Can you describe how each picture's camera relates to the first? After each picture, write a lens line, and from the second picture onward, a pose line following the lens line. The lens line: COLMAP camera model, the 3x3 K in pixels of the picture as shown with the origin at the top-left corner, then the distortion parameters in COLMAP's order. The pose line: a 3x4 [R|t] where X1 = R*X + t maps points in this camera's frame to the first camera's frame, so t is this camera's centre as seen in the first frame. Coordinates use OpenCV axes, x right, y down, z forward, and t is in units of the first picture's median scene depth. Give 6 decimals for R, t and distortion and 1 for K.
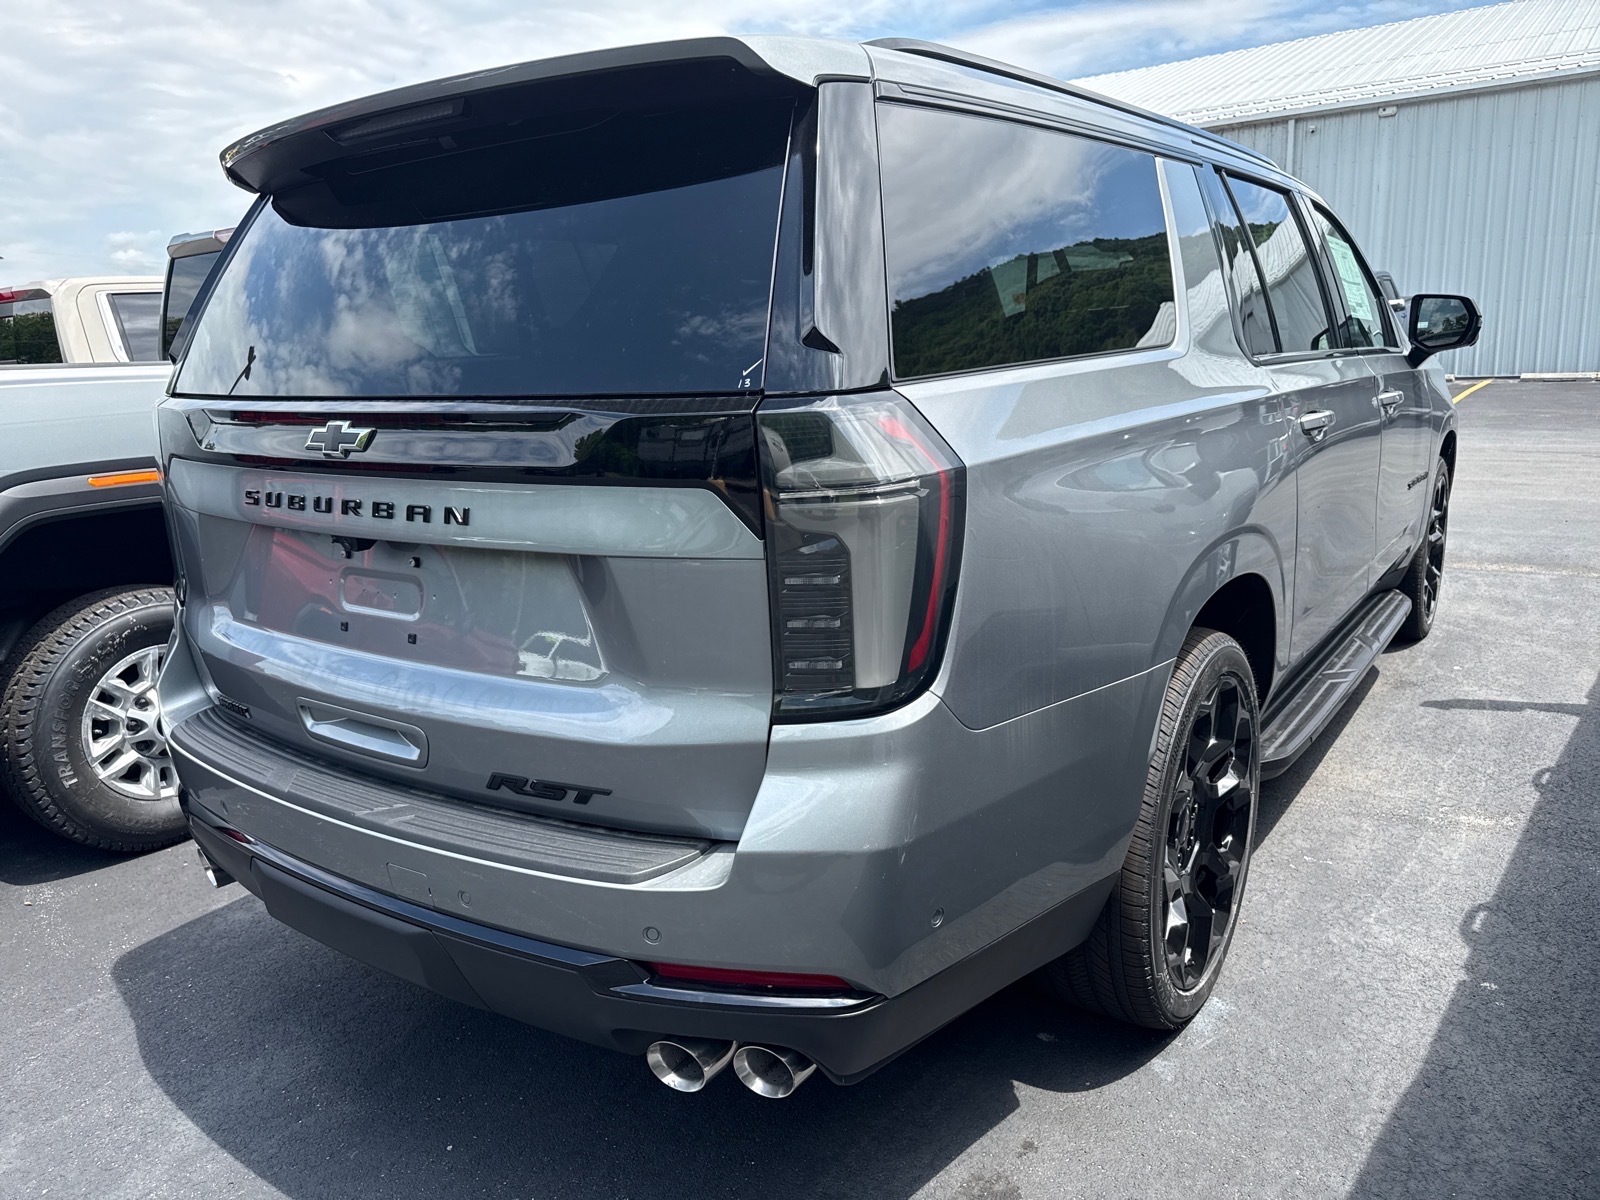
lens RADIAL K [[1201.5, 0, 813.3], [0, 1201.5, 607.3], [0, 0, 1]] dist [0.006742, -0.003937]
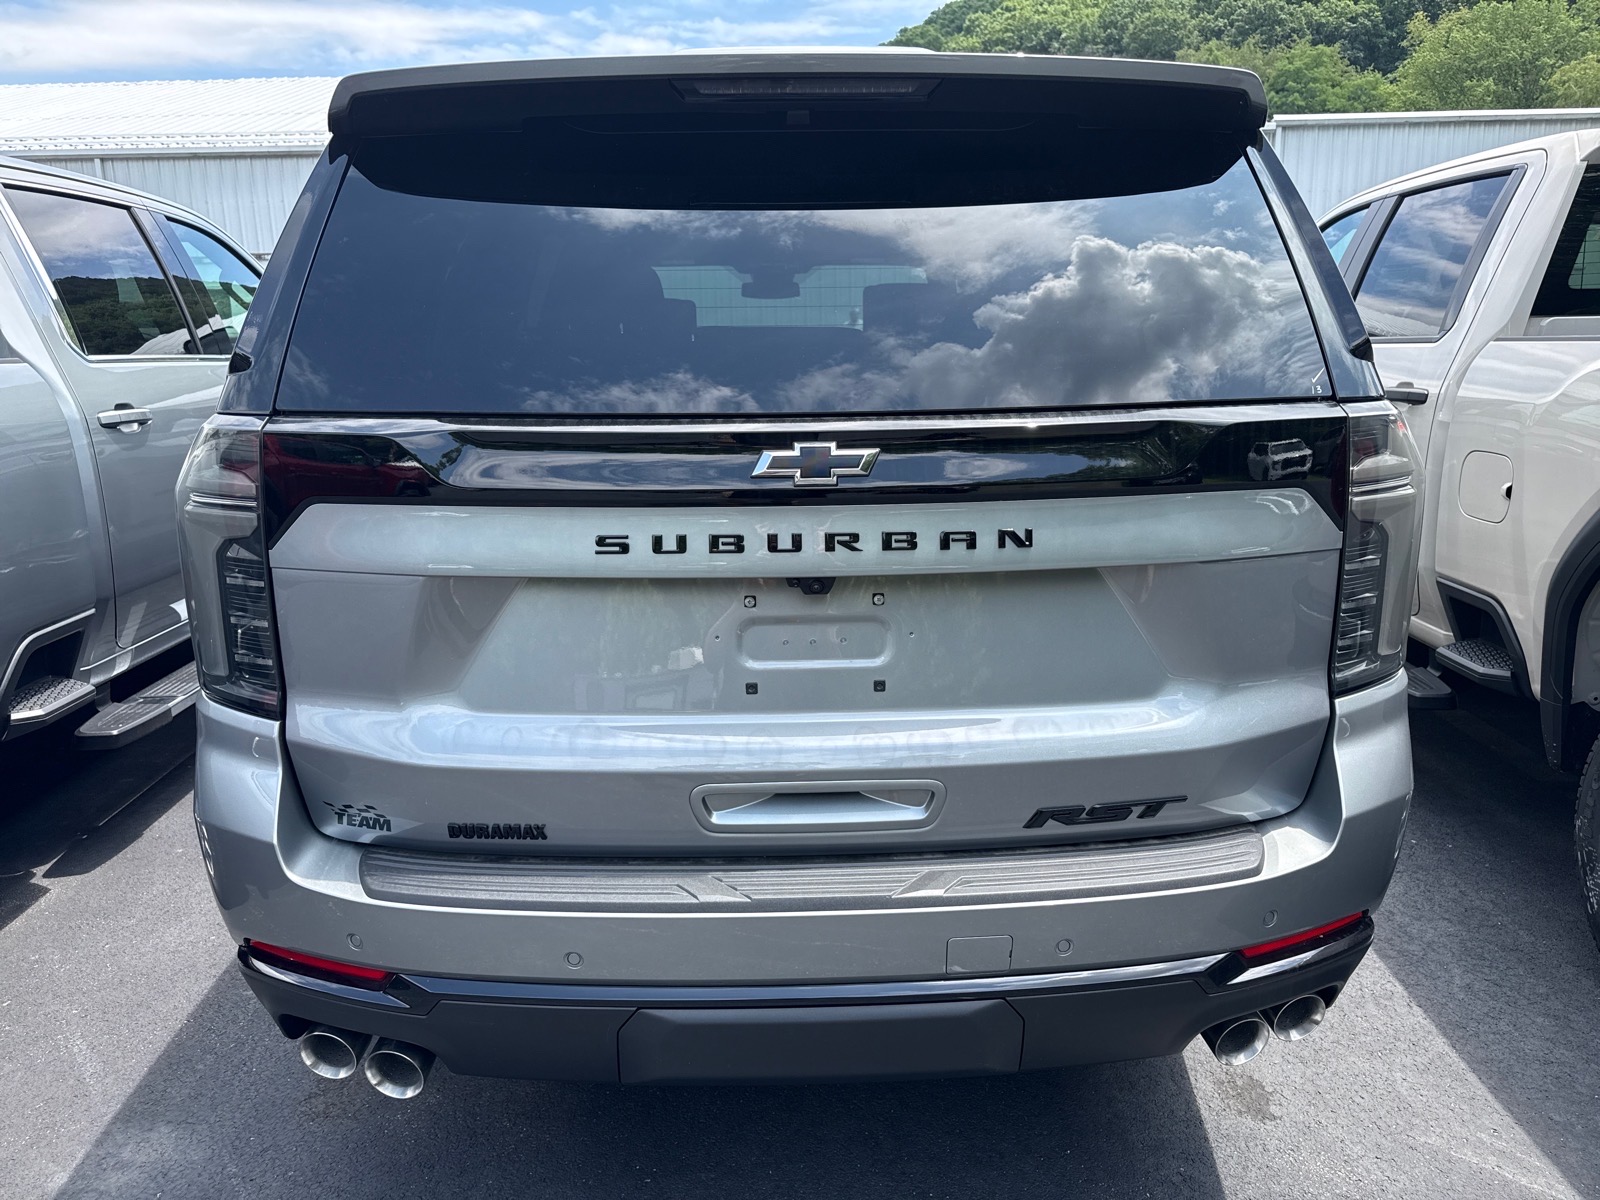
lens RADIAL K [[1165.9, 0, 800.0], [0, 1165.9, 600.0], [0, 0, 1]] dist [0.081551, -0.066239]
pose [[0.800126, -0.113266, 0.589042, -0.919073], [0.120166, 0.992370, 0.027593, -0.070576], [-0.587673, 0.048705, 0.807632, 0.359437]]
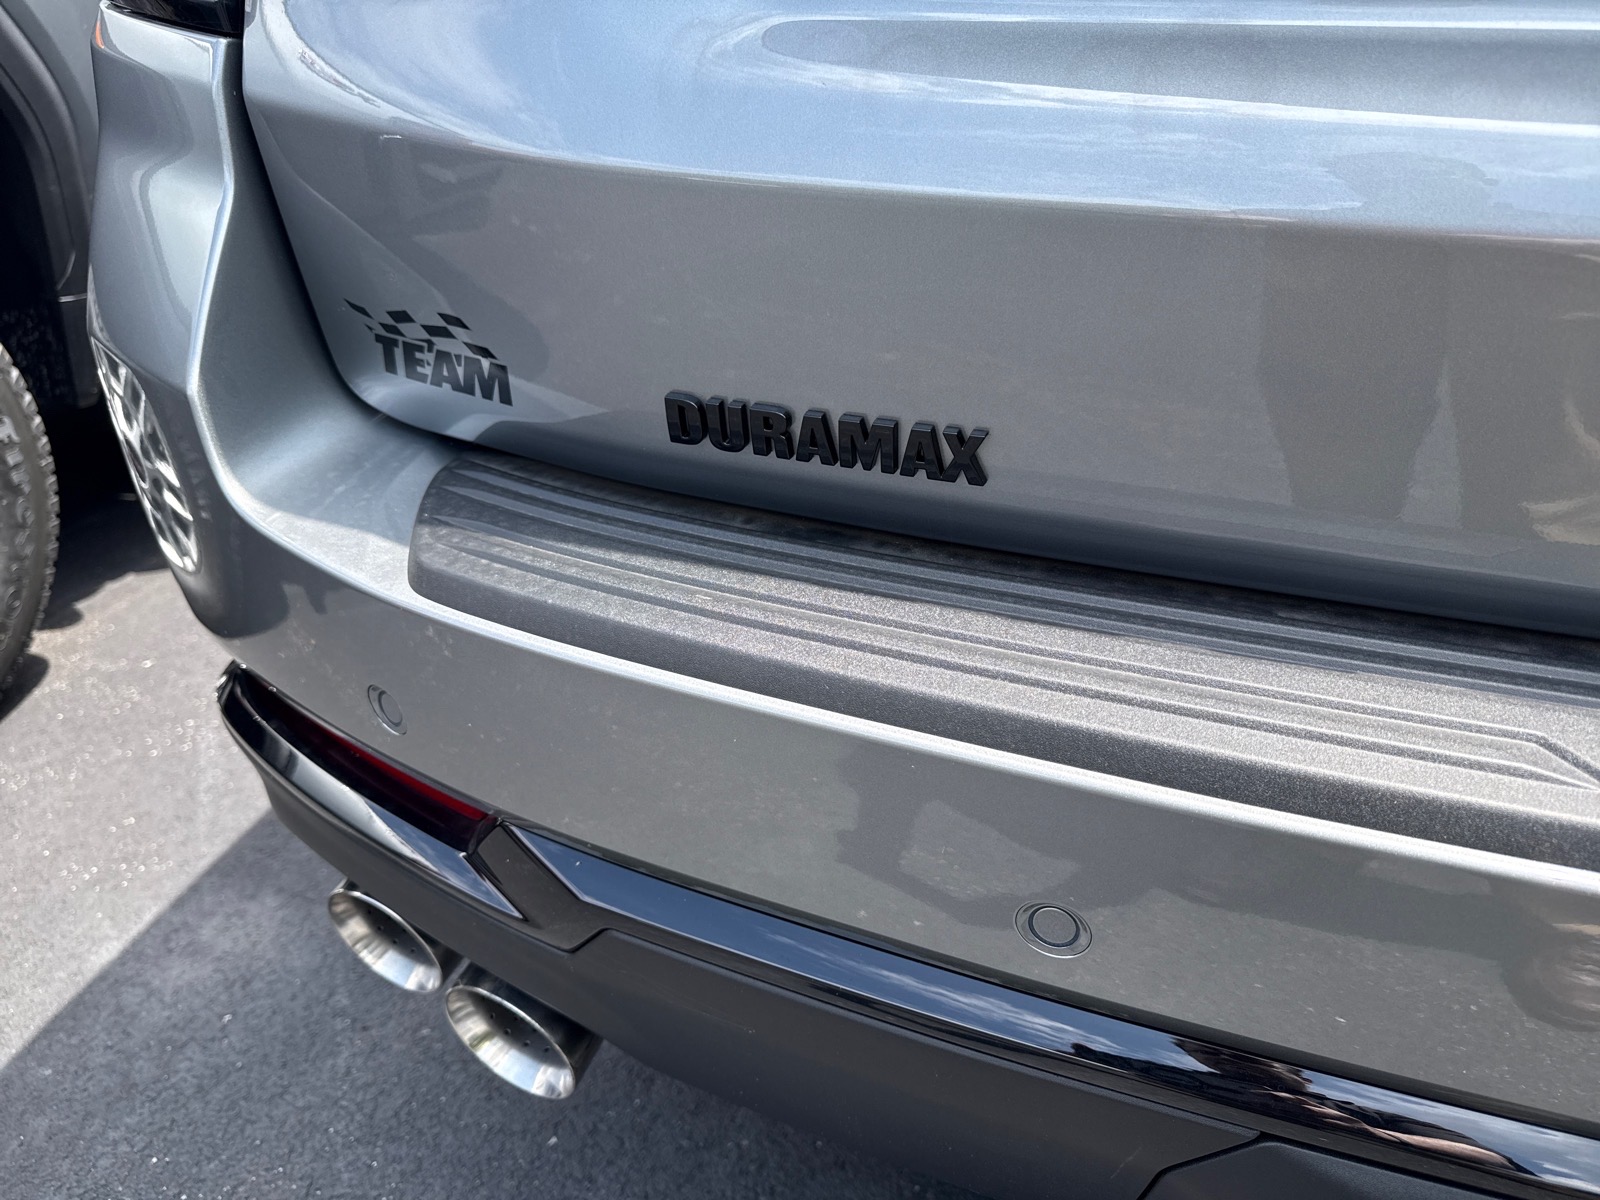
lens RADIAL K [[1165.9, 0, 800.0], [0, 1165.9, 600.0], [0, 0, 1]] dist [0.081551, -0.066239]
pose [[0.935989, -0.103602, 0.336440, -0.691504], [0.030901, 0.976204, 0.214641, 0.081049], [-0.350671, -0.190505, 0.916917, 0.983319]]
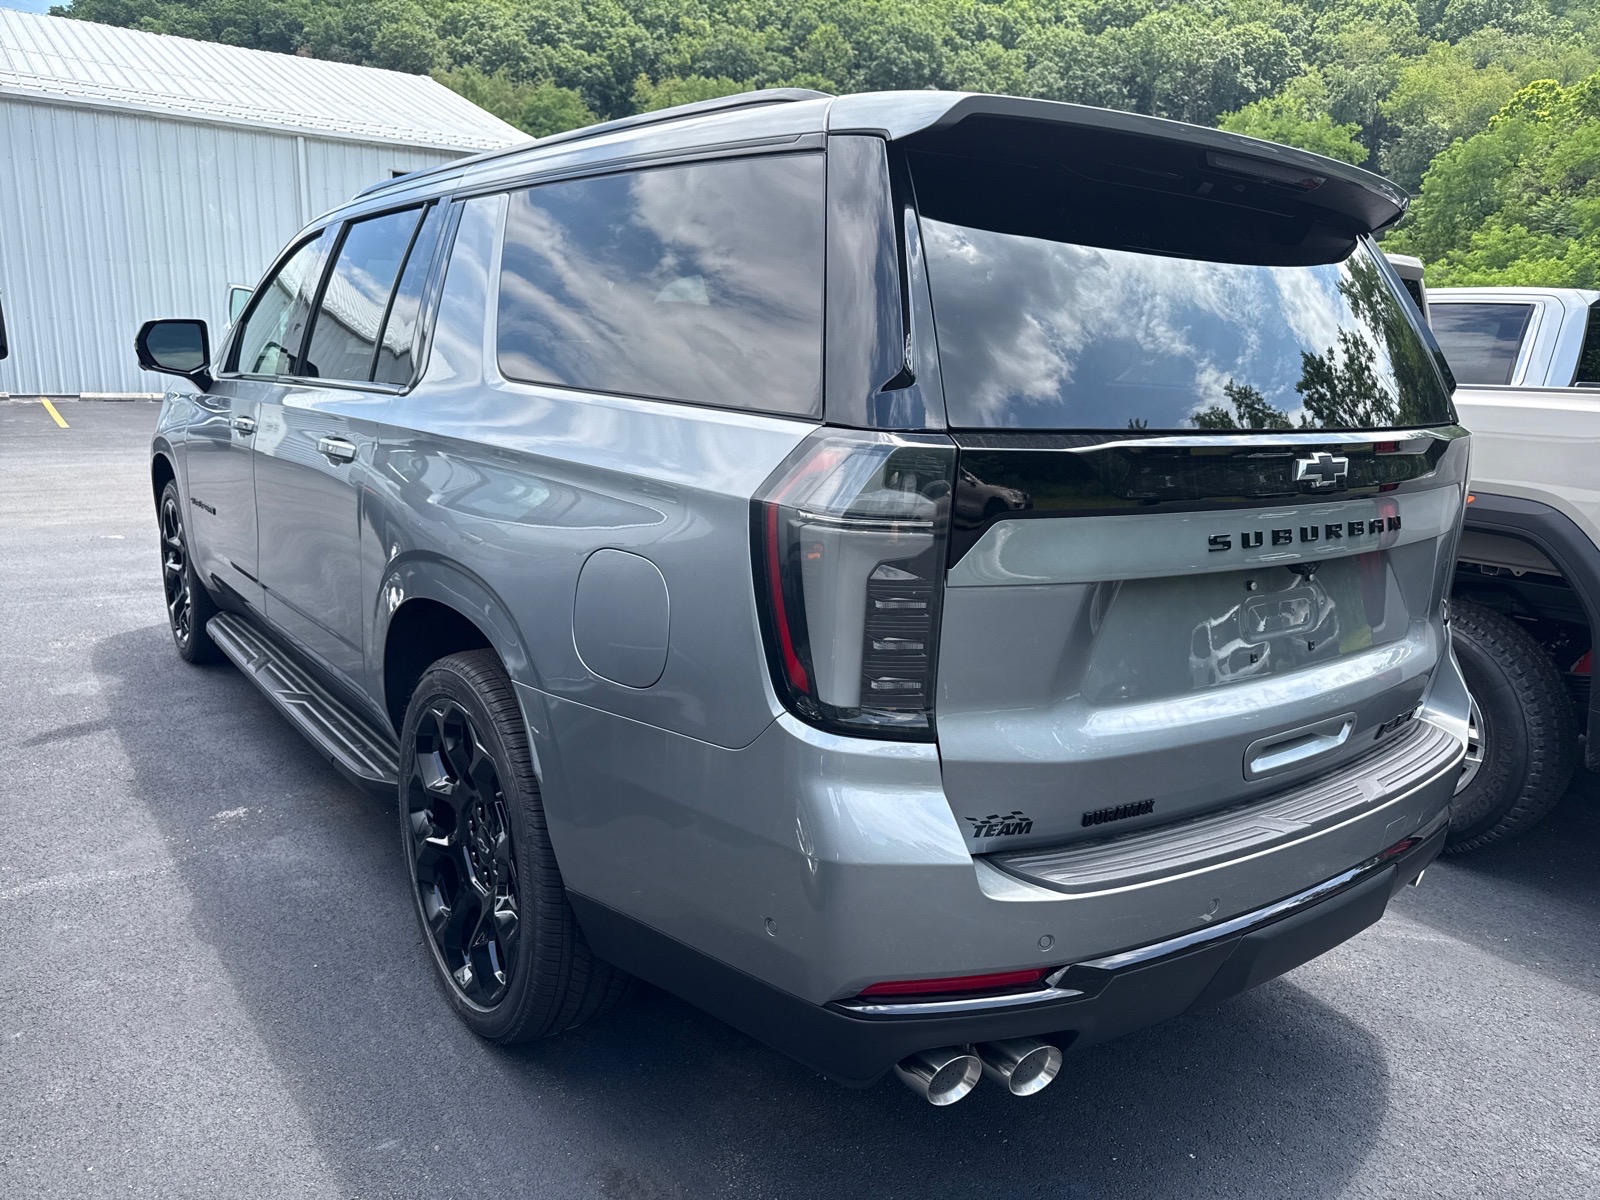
lens RADIAL K [[1201.5, 0, 813.3], [0, 1201.5, 607.3], [0, 0, 1]] dist [0.006742, -0.003937]
pose [[0.310085, -0.156731, 0.937701, -1.586464], [0.170634, 0.979476, 0.107287, -0.216558], [-0.935271, 0.126736, 0.330464, 1.113316]]
